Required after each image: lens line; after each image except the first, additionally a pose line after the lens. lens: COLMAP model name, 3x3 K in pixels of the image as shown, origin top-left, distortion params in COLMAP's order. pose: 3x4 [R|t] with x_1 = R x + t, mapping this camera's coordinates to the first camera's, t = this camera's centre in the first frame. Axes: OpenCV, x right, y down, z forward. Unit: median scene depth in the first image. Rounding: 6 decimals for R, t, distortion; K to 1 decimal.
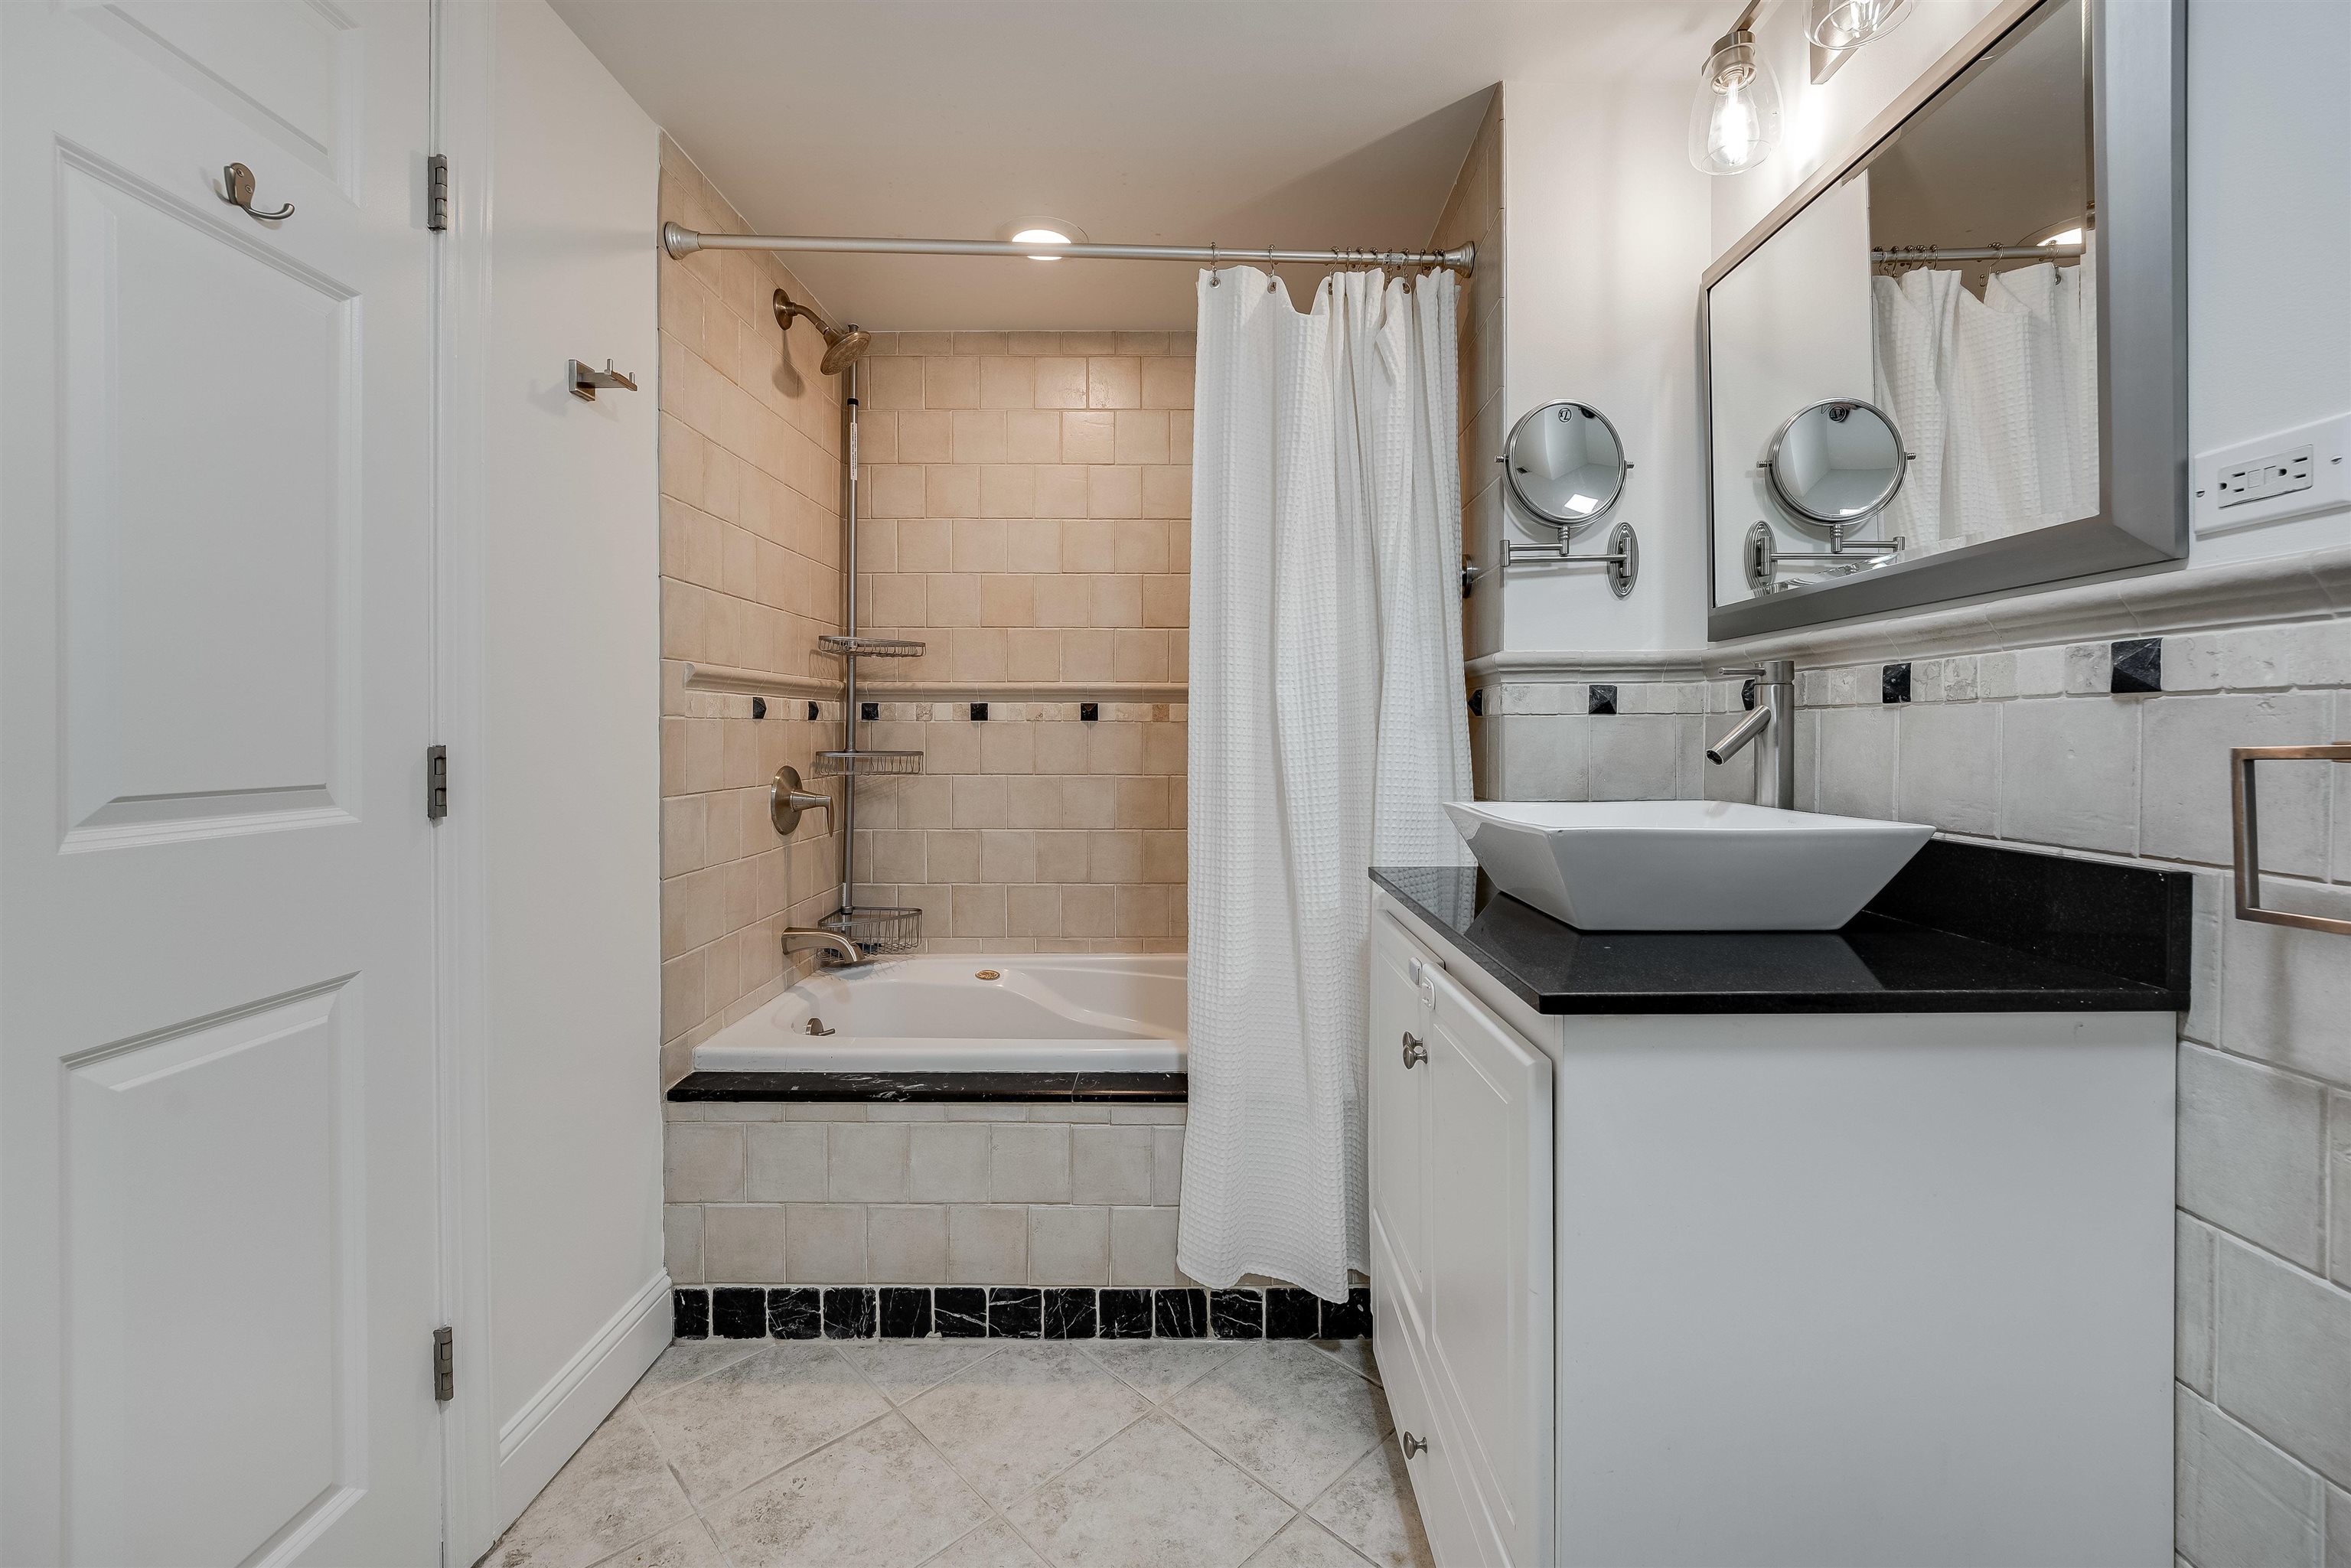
lens RADIAL K [[952.2, 0, 1188.9], [0, 952.2, 758.1], [0, 0, 1]] dist [-0.014579, 0.004314]
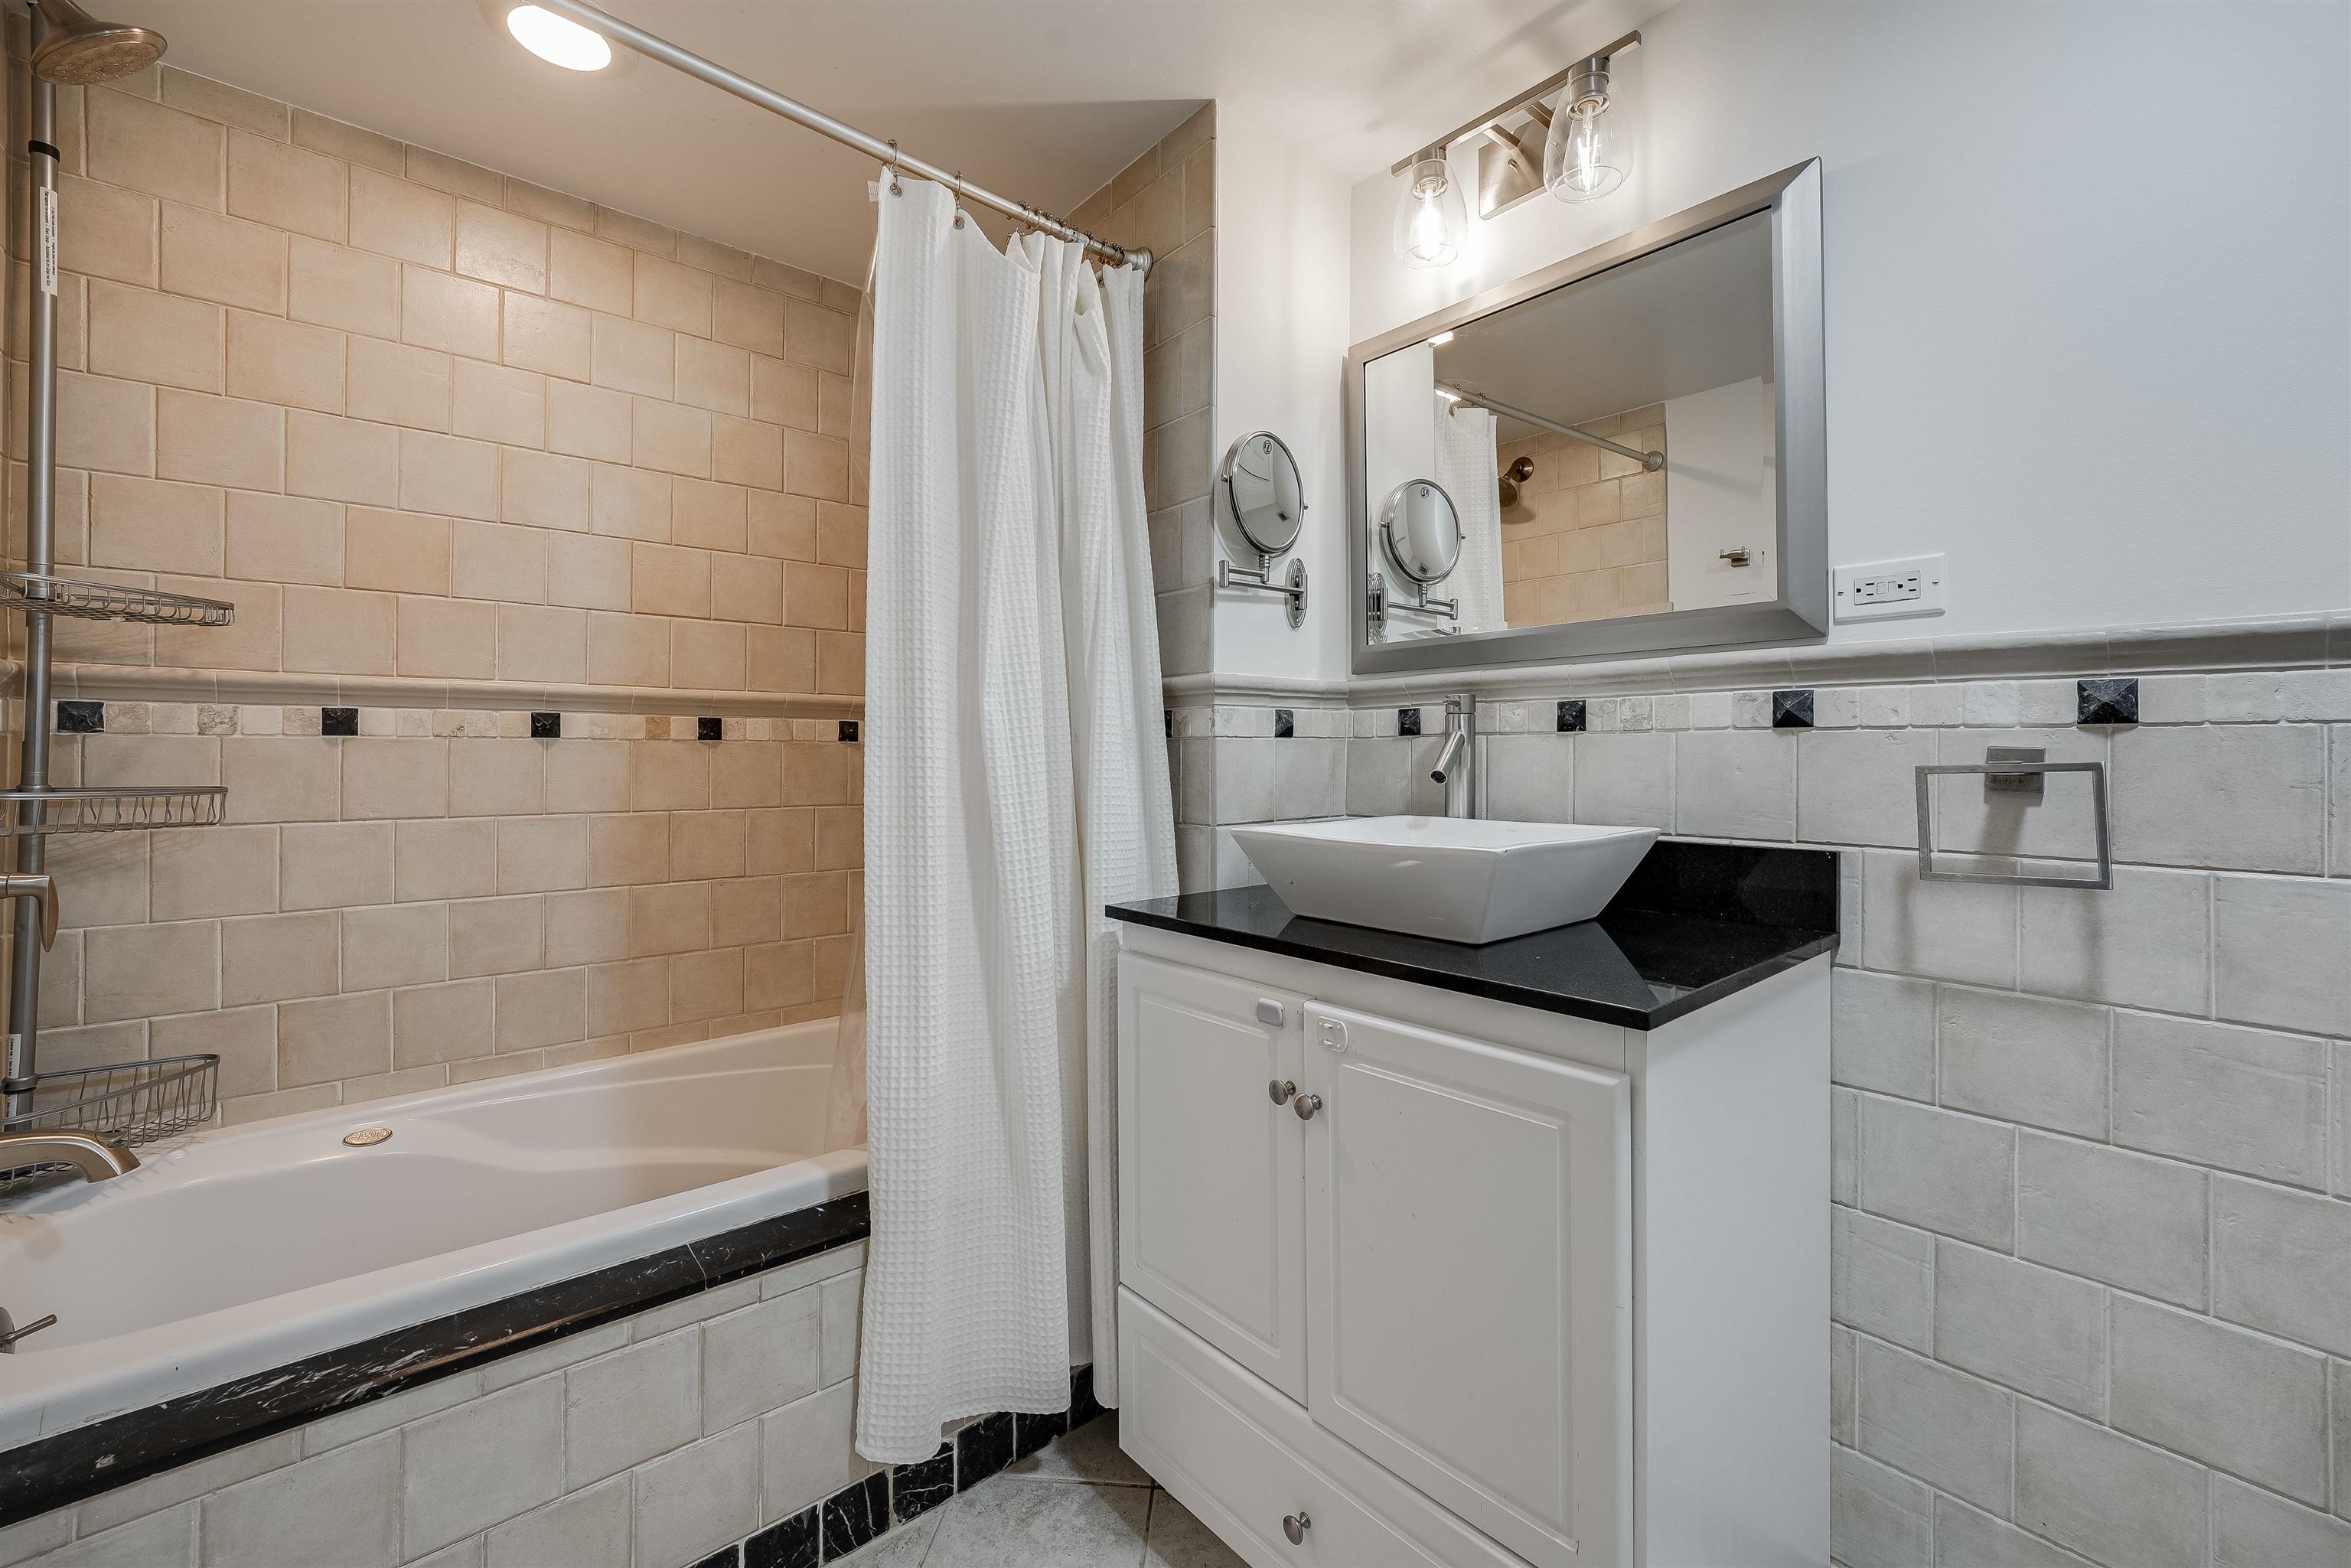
lens RADIAL K [[952.0, 0, 1184.1], [0, 952.0, 762.5], [0, 0, 1]] dist [-0.015081, 0.003911]
pose [[0.761174, -0.005663, 0.648523, -0.314544], [0.016903, 0.999795, -0.011110, -0.008036], [-0.648327, 0.019419, 0.761114, 0.253967]]
